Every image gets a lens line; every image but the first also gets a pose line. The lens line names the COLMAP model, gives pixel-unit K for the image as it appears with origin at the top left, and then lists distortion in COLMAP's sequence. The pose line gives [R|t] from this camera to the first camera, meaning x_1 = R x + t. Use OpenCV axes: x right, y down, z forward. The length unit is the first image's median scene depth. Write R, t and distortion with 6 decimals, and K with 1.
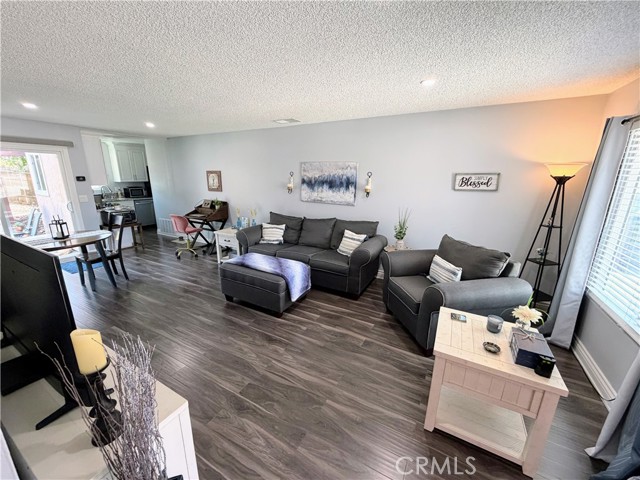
lens RADIAL K [[254.9, 0, 318.6], [0, 254.9, 240.2], [0, 0, 1]] dist [0.000086, 0.000011]
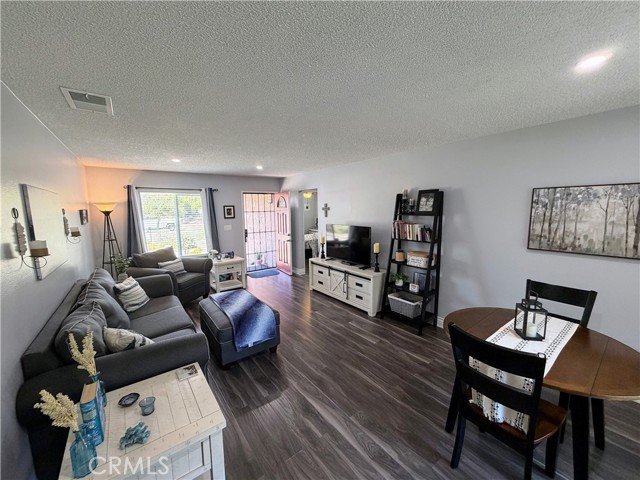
lens RADIAL K [[254.8, 0, 319.3], [0, 254.8, 240.5], [0, 0, 1]] dist [0.000896, -0.000475]
pose [[-0.912860, -0.052285, 0.404910, -0.697378], [0.103246, 0.929966, 0.352851, -0.346413], [-0.395001, 0.363909, -0.843531, 1.293733]]
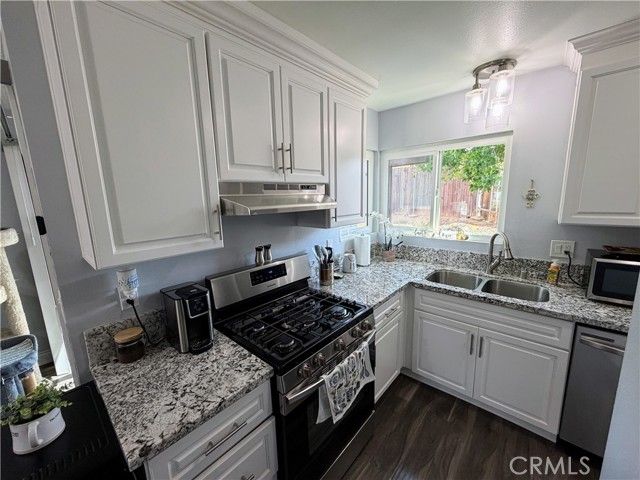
lens RADIAL K [[254.8, 0, 319.3], [0, 254.8, 240.5], [0, 0, 1]] dist [0.000896, -0.000475]
pose [[-0.219357, 0.164567, -0.961665, -0.912944], [-0.217587, 0.952595, 0.212646, -0.389900], [0.951072, 0.255892, -0.173151, 1.512307]]
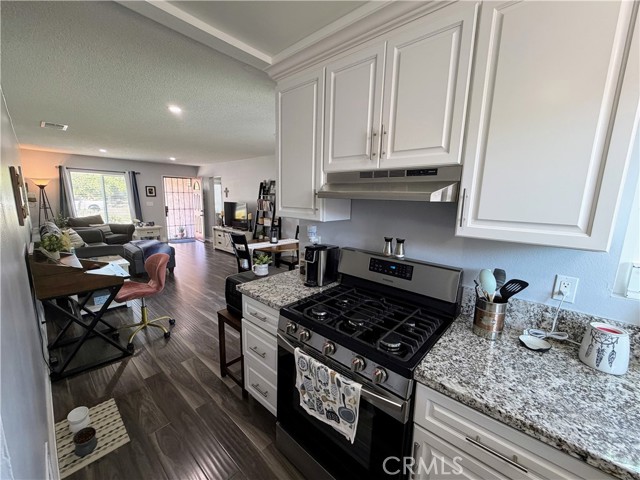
lens RADIAL K [[254.8, 0, 319.3], [0, 254.8, 240.5], [0, 0, 1]] dist [0.000896, -0.000475]
pose [[-0.973935, -0.072928, 0.214784, -1.258512], [0.019927, 0.915735, 0.401288, -0.429924], [-0.225950, 0.395109, -0.890413, 1.731450]]
